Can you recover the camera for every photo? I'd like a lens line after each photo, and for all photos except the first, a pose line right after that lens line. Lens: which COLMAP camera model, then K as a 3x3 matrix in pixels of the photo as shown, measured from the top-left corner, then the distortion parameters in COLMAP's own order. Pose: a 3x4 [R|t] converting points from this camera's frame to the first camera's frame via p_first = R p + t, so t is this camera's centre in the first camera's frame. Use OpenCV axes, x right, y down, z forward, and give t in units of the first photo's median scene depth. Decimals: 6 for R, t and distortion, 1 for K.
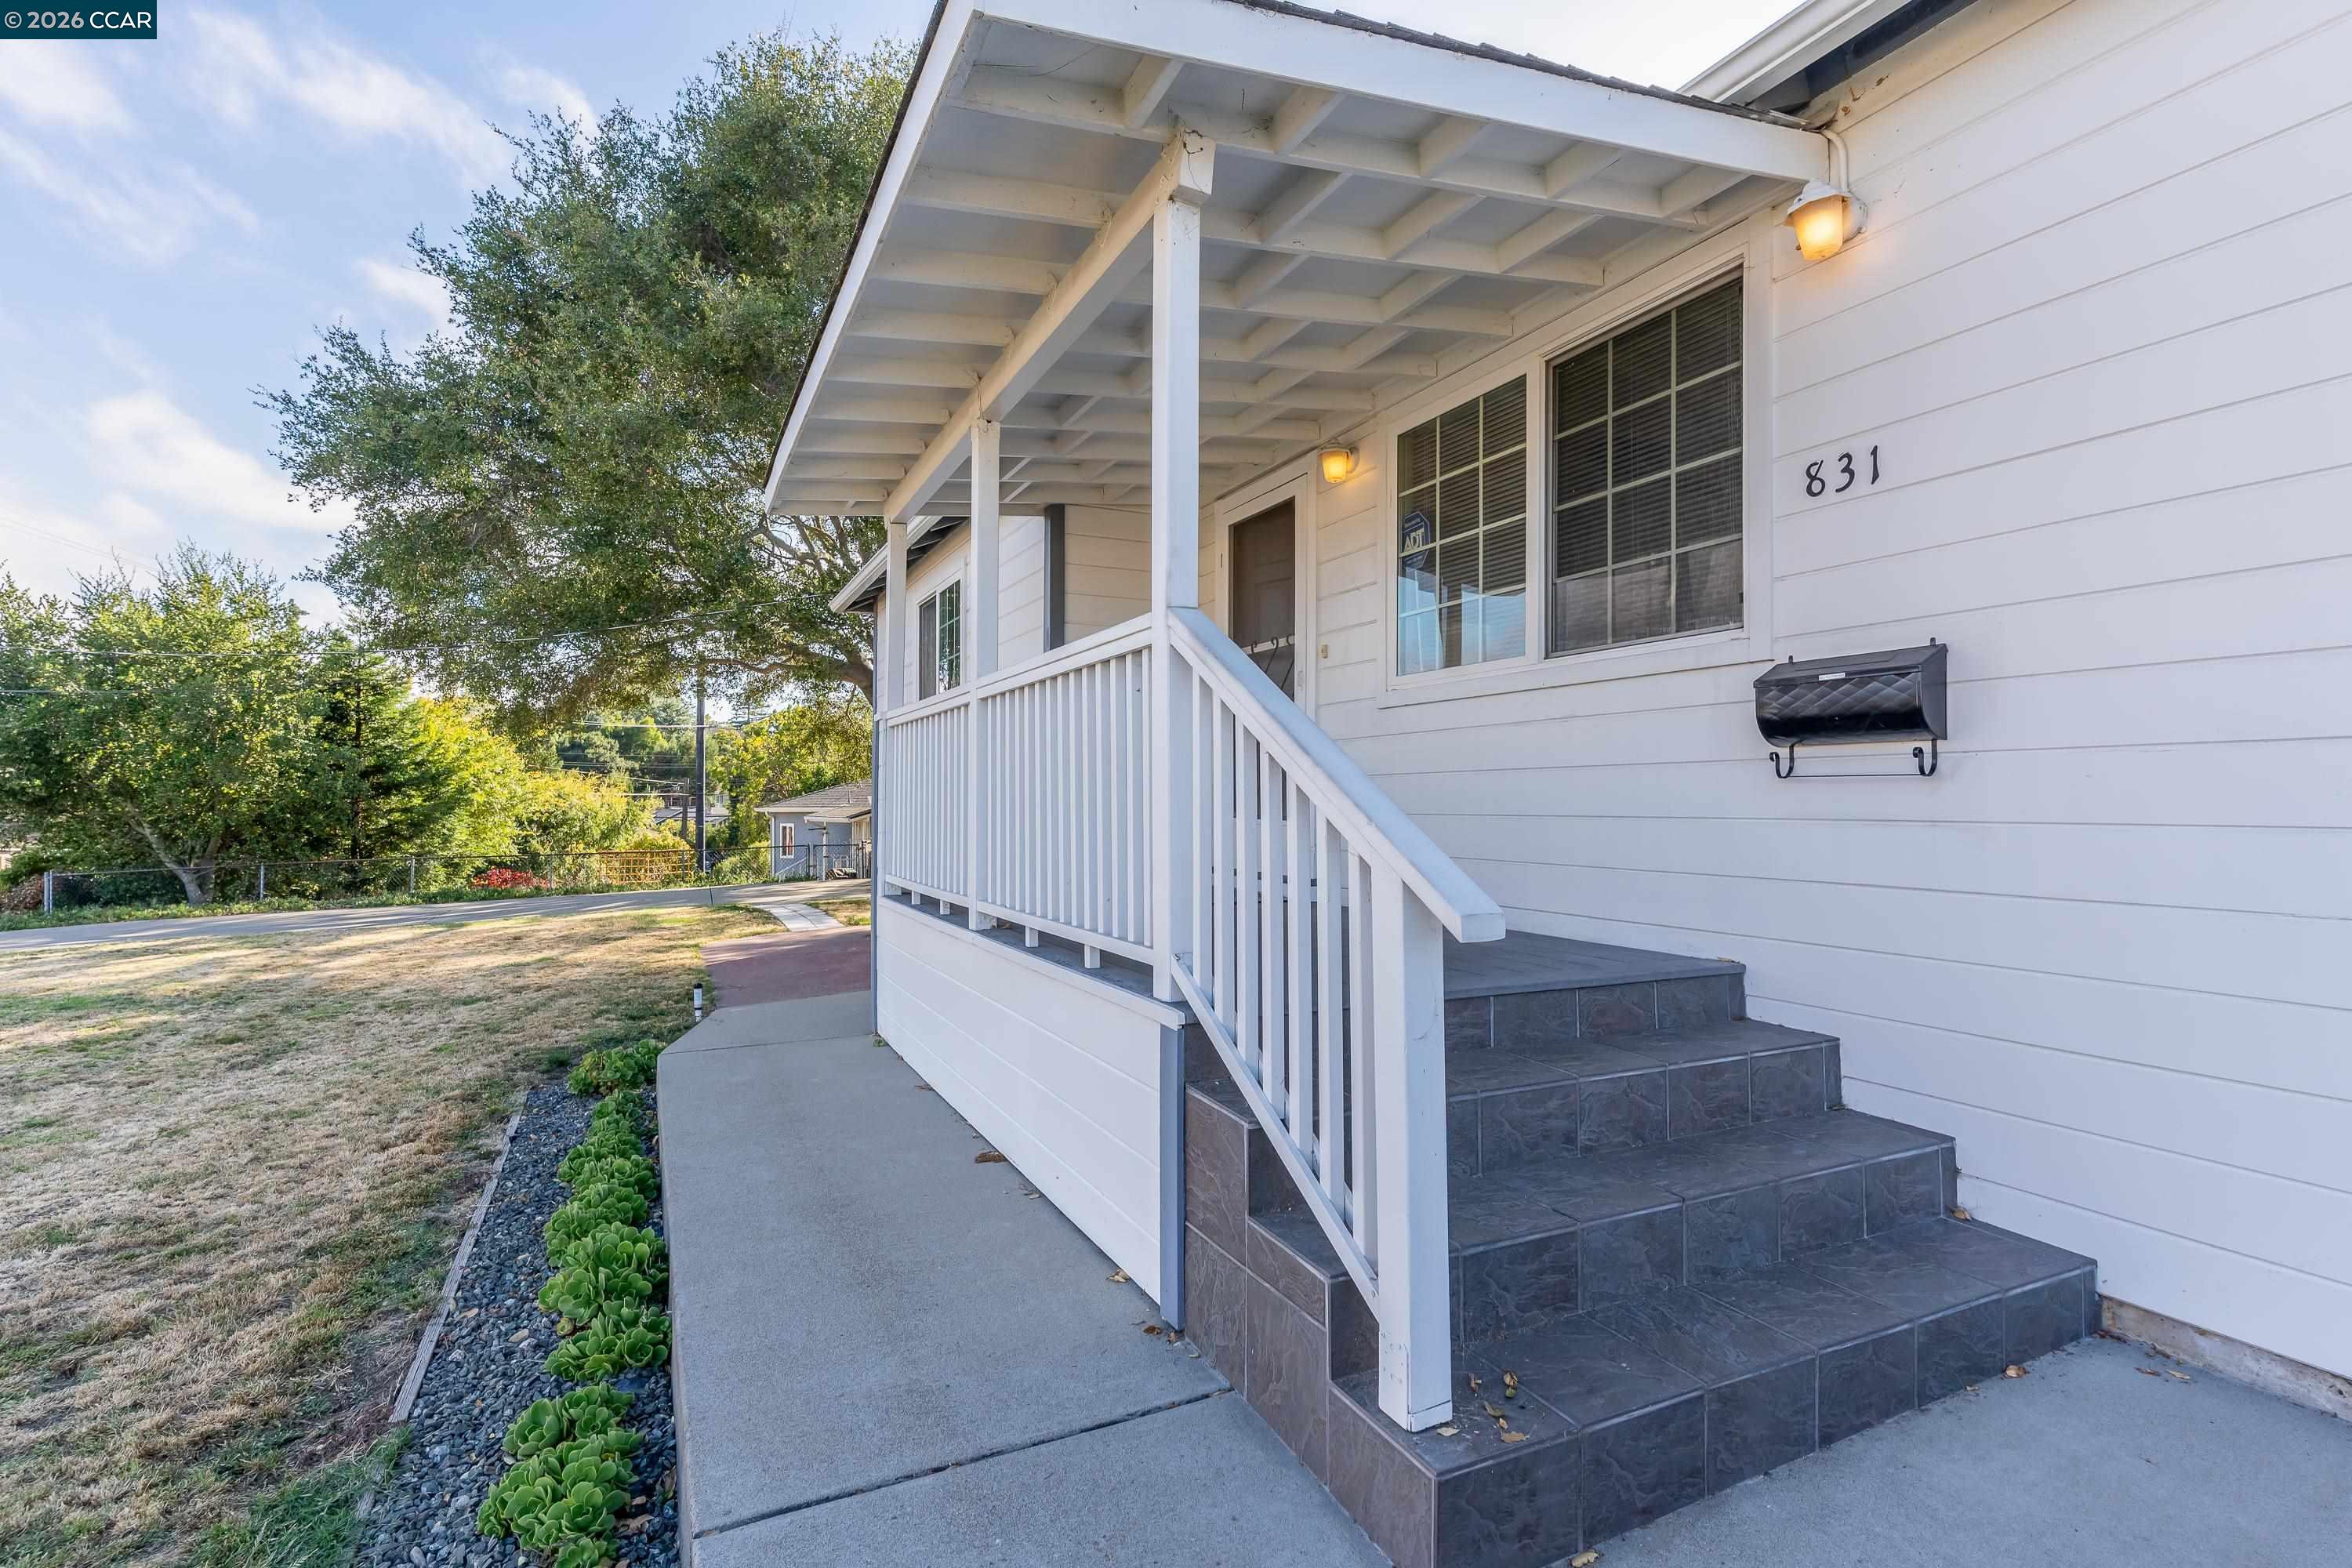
lens RADIAL K [[1122.1, 0, 1074.5], [0, 1122.1, 812.1], [0, 0, 1]] dist [0.000690, 0.002856]
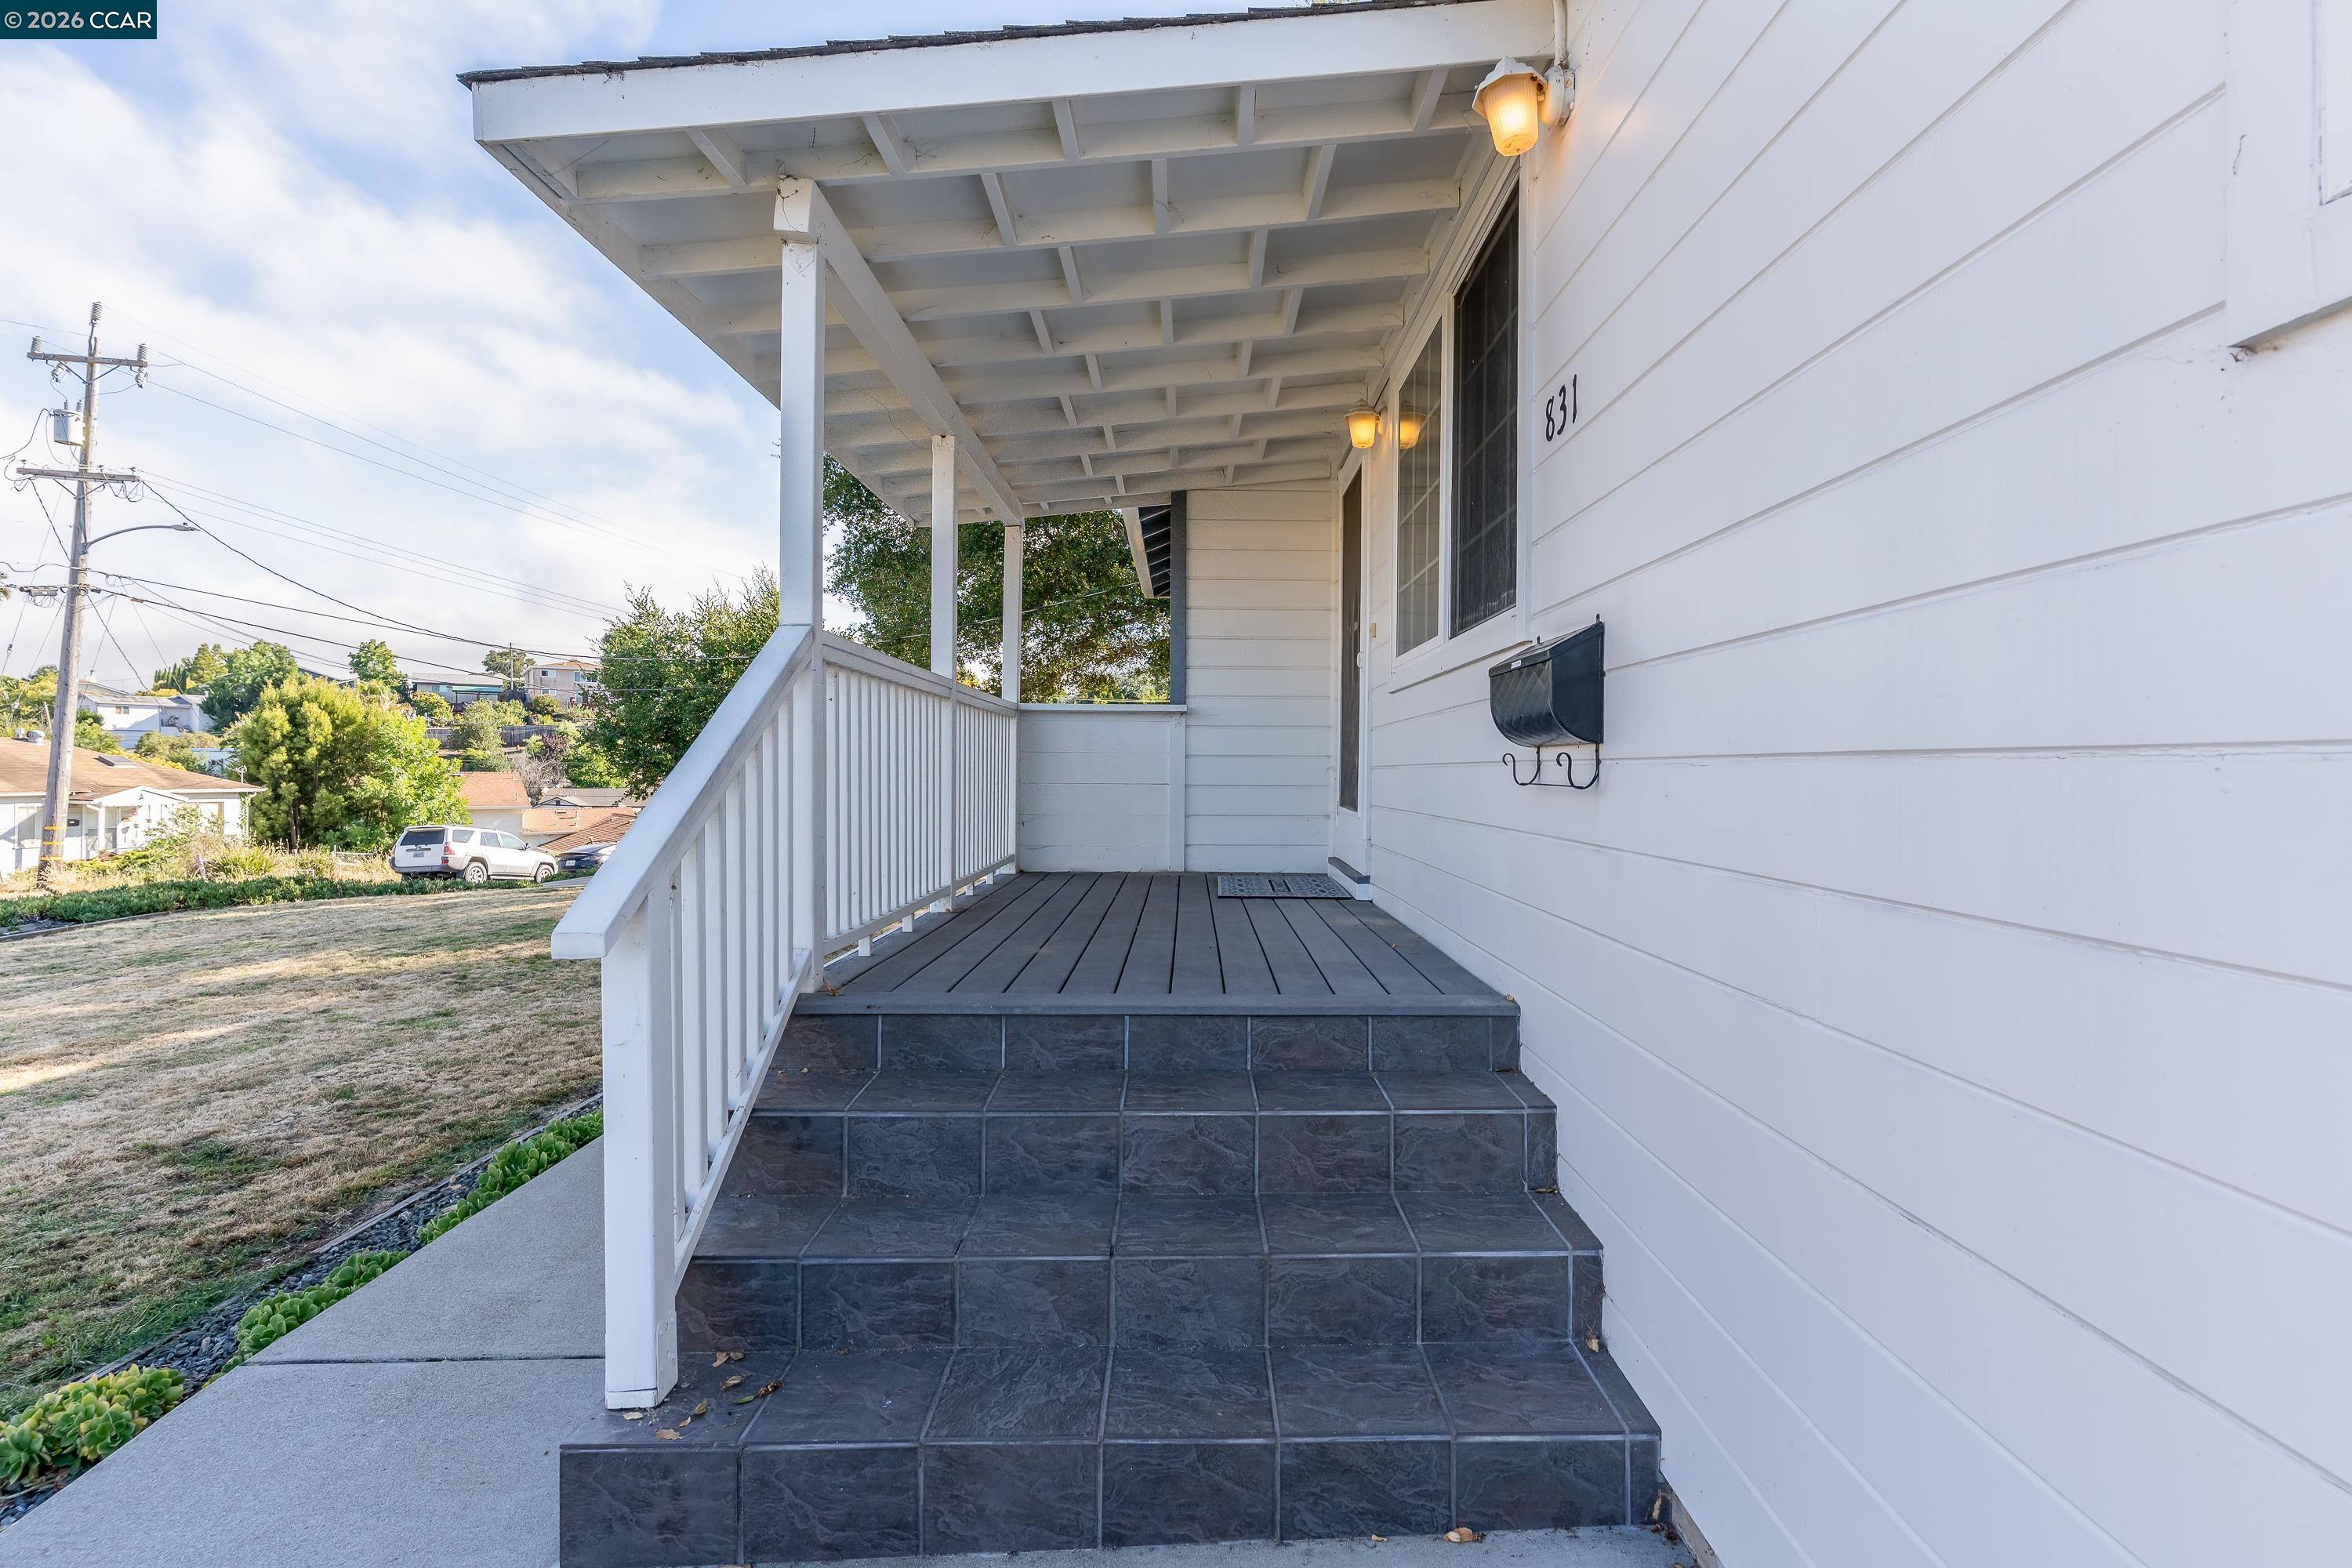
lens RADIAL K [[1122.1, 0, 1163.3], [0, 1122.1, 793.4], [0, 0, 1]] dist [0.000690, 0.002856]
pose [[0.916543, 0.011904, -0.399758, 0.830377], [-0.006598, 0.999871, 0.014646, -0.040270], [0.399881, -0.010787, 0.916504, 0.157077]]
